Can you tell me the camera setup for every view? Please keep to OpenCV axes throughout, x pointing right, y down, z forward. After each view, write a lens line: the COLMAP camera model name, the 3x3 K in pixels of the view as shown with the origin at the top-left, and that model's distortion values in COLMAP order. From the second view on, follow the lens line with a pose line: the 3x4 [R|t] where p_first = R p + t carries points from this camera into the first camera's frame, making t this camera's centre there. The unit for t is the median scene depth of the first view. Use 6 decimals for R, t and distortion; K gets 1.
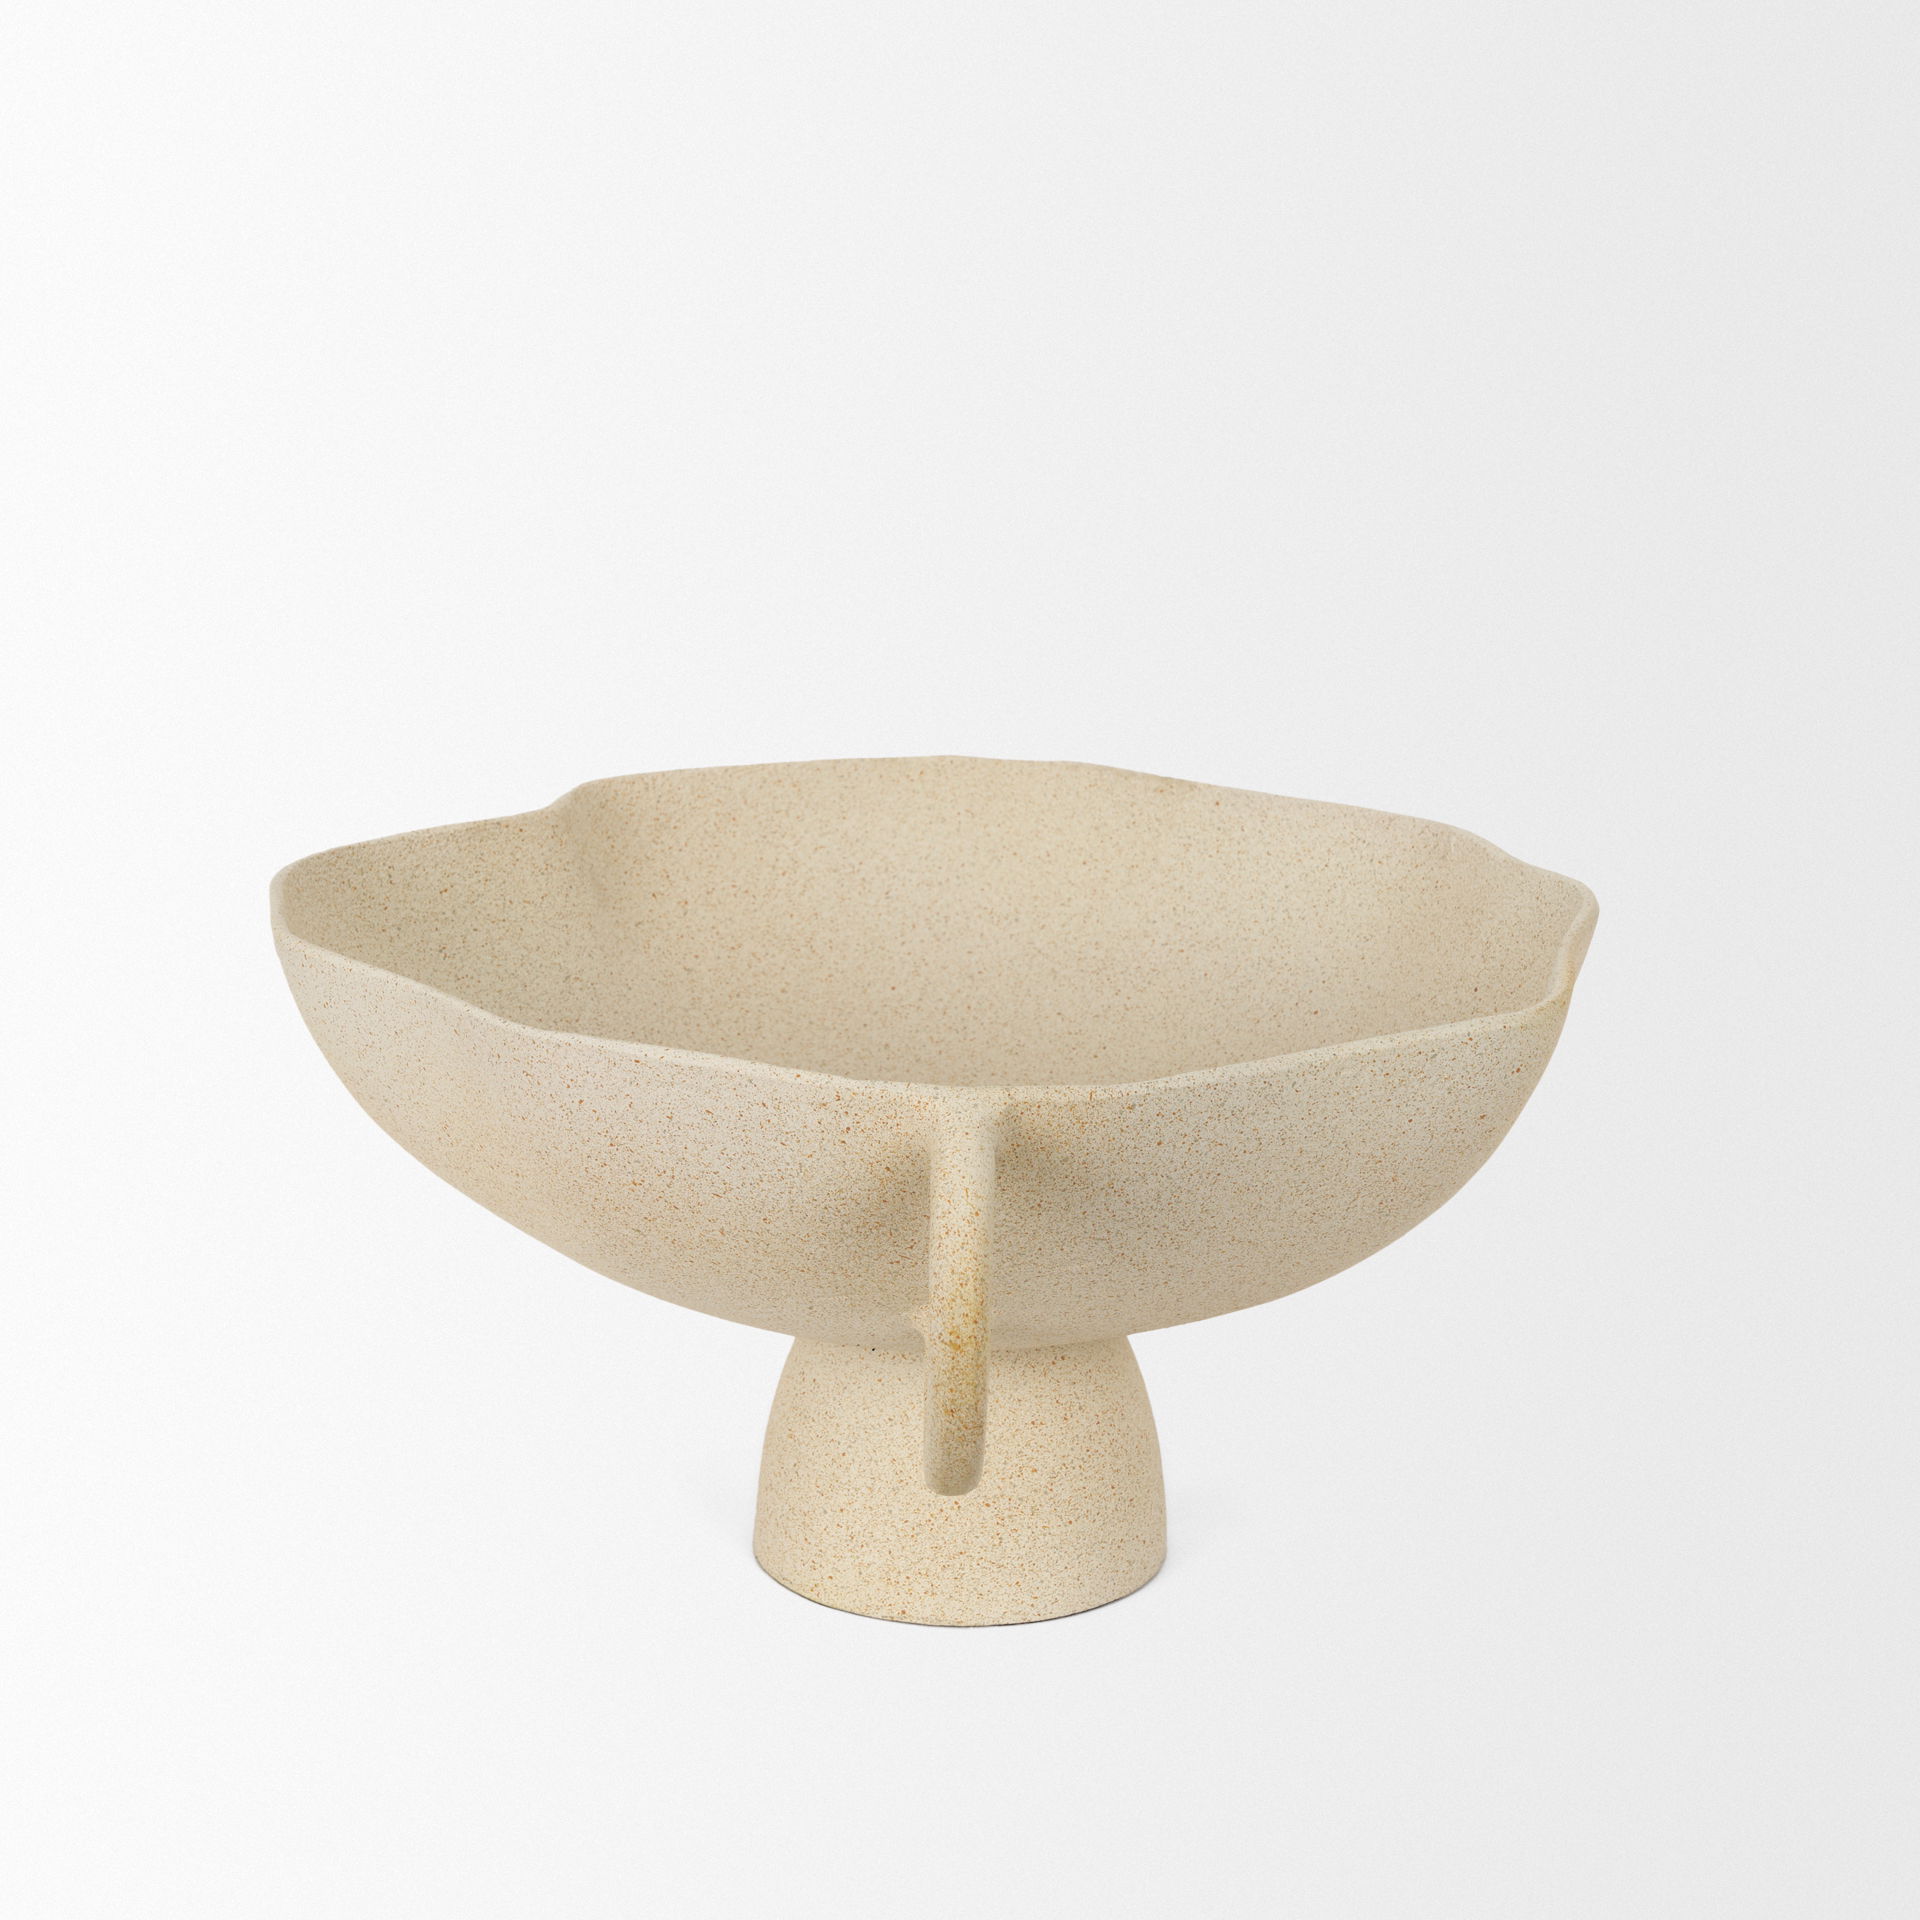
lens RADIAL K [[4053.2, 0, 960.0], [0, 4053.2, 960.0], [0, 0, 1]] dist [-0.061301, -0.070625]
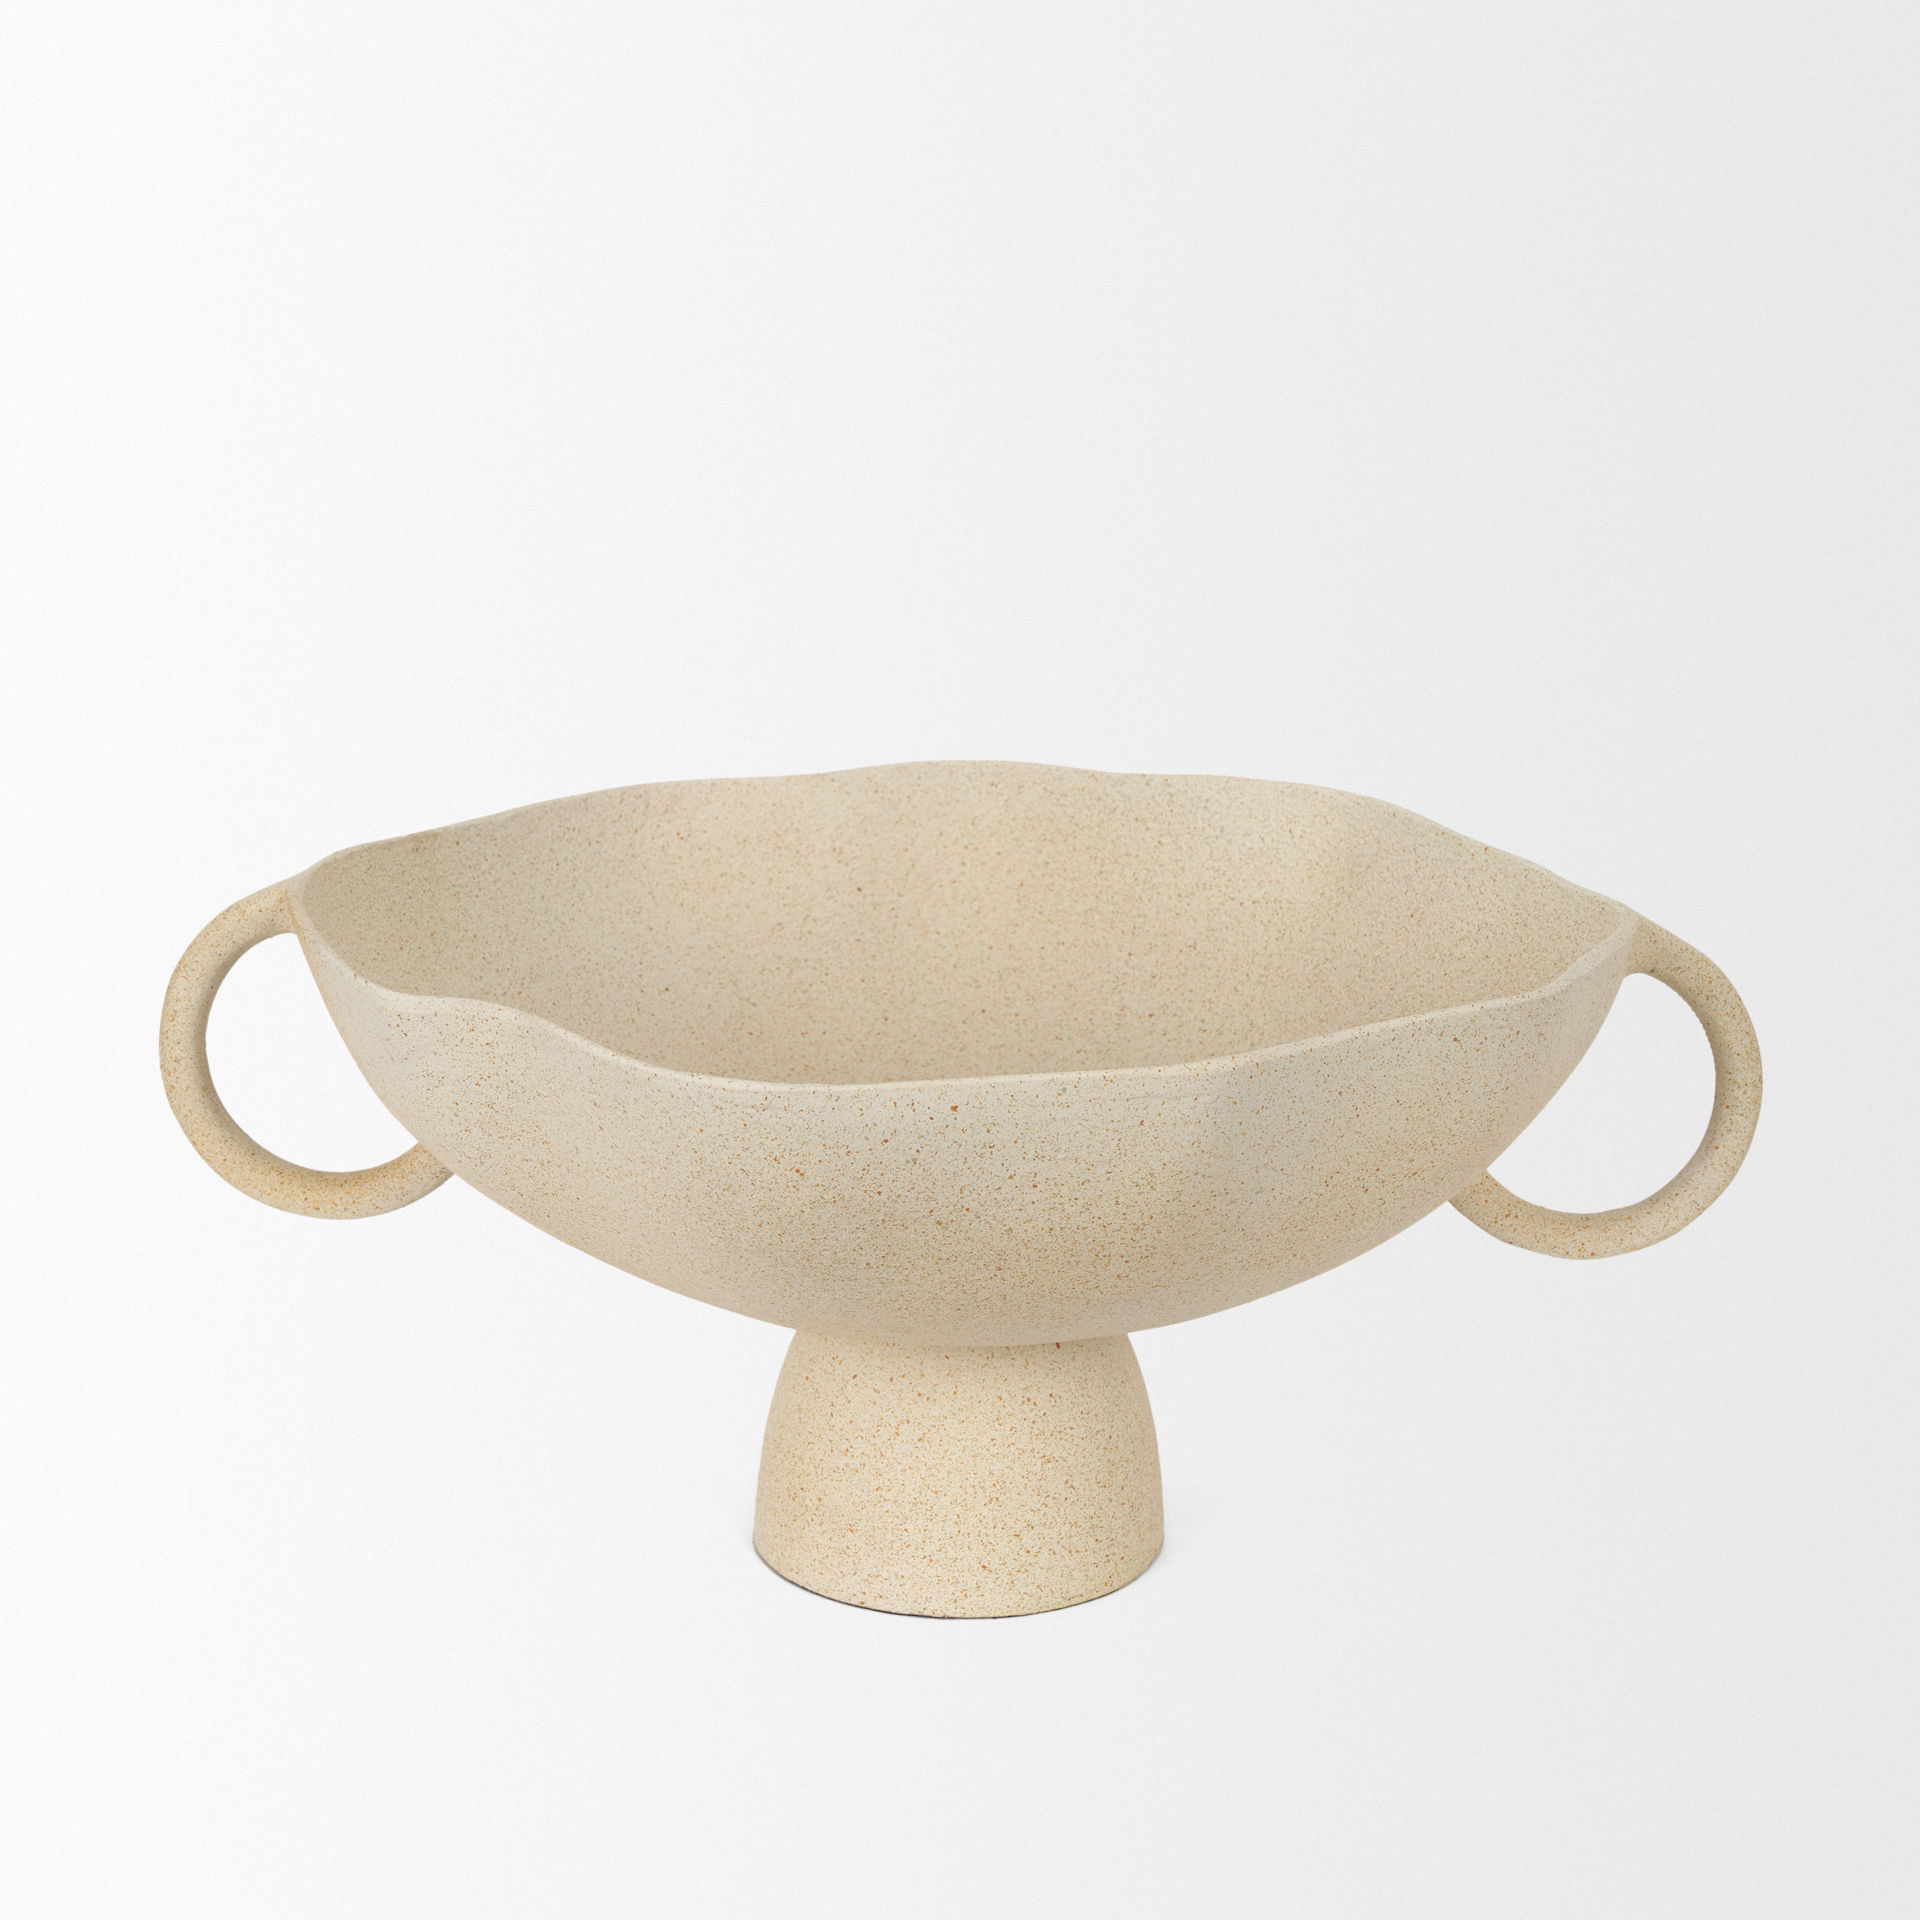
lens RADIAL K [[4053.2, 0, 960.0], [0, 4053.2, 960.0], [0, 0, 1]] dist [-0.061301, -0.070625]
pose [[0.031316, -0.259793, 0.965156, -0.862788], [0.242727, 0.938700, 0.244796, -0.218337], [-0.969589, 0.226603, 0.092455, 0.808542]]
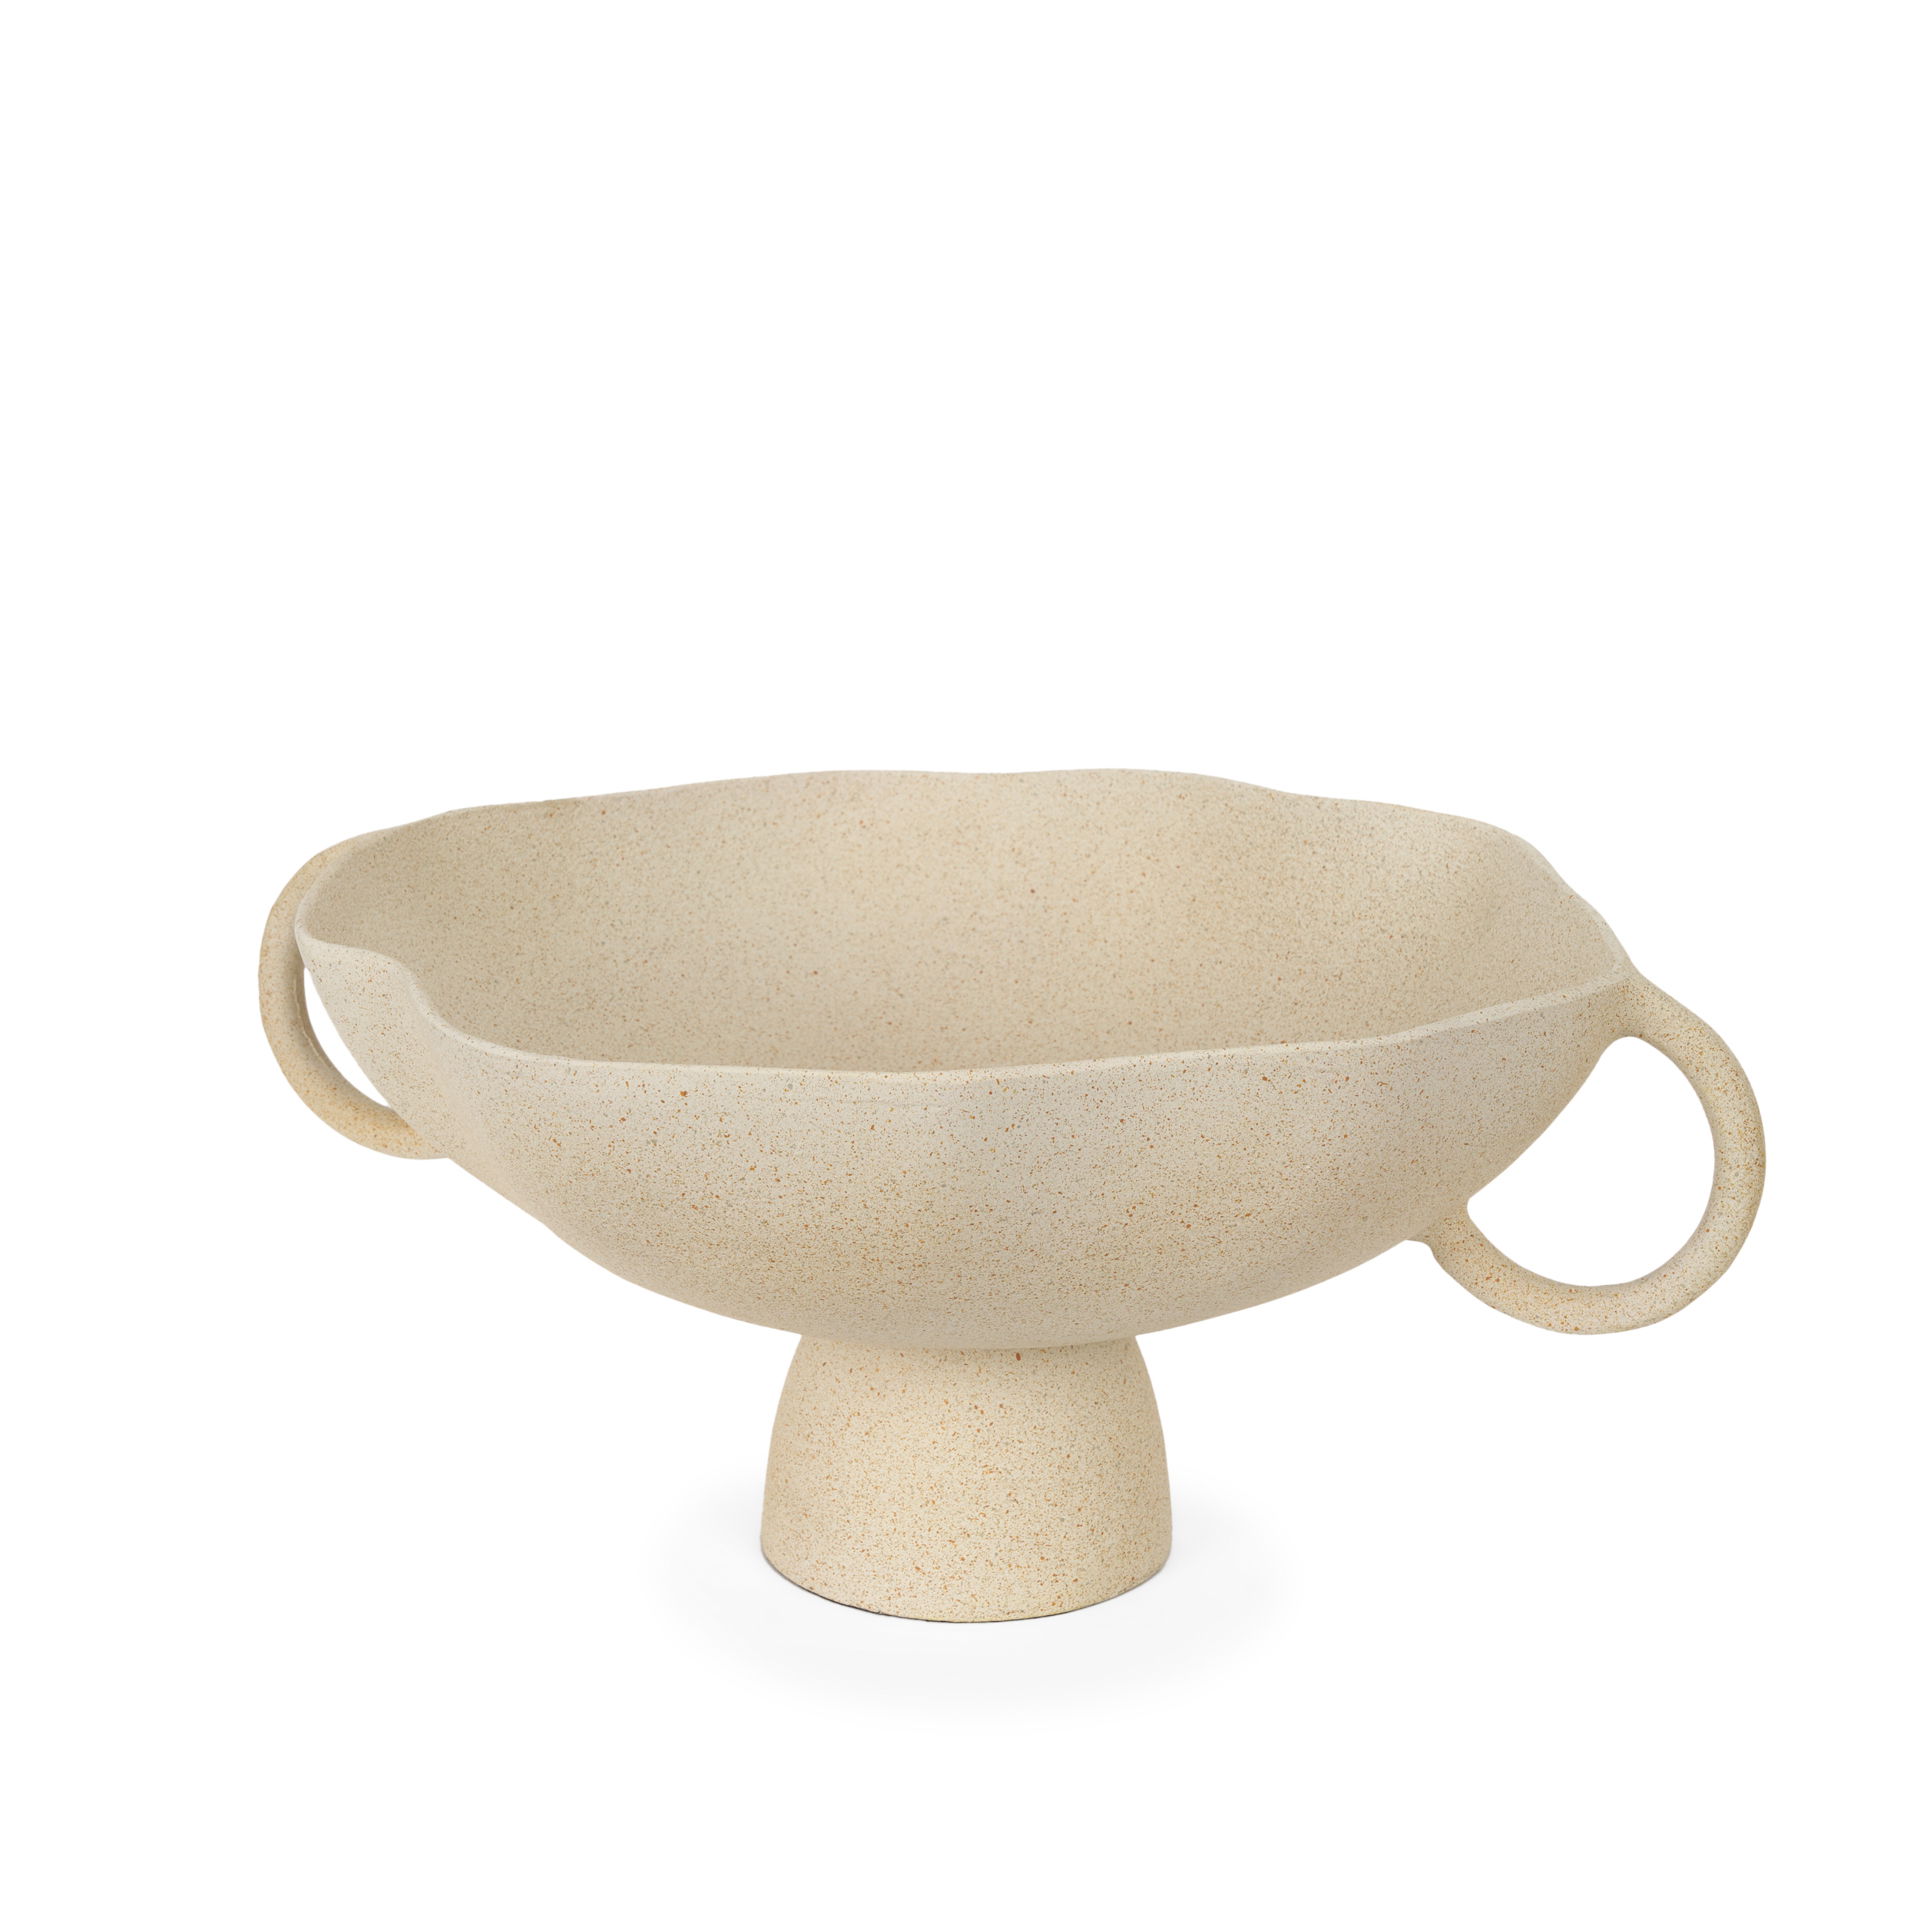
lens RADIAL K [[4053.2, 0, 960.0], [0, 4053.2, 960.0], [0, 0, 1]] dist [-0.061301, -0.070625]
pose [[0.371879, -0.238873, 0.897020, -0.801064], [0.228064, 0.960217, 0.161153, -0.144040], [-0.899829, 0.144649, 0.411563, 0.524832]]
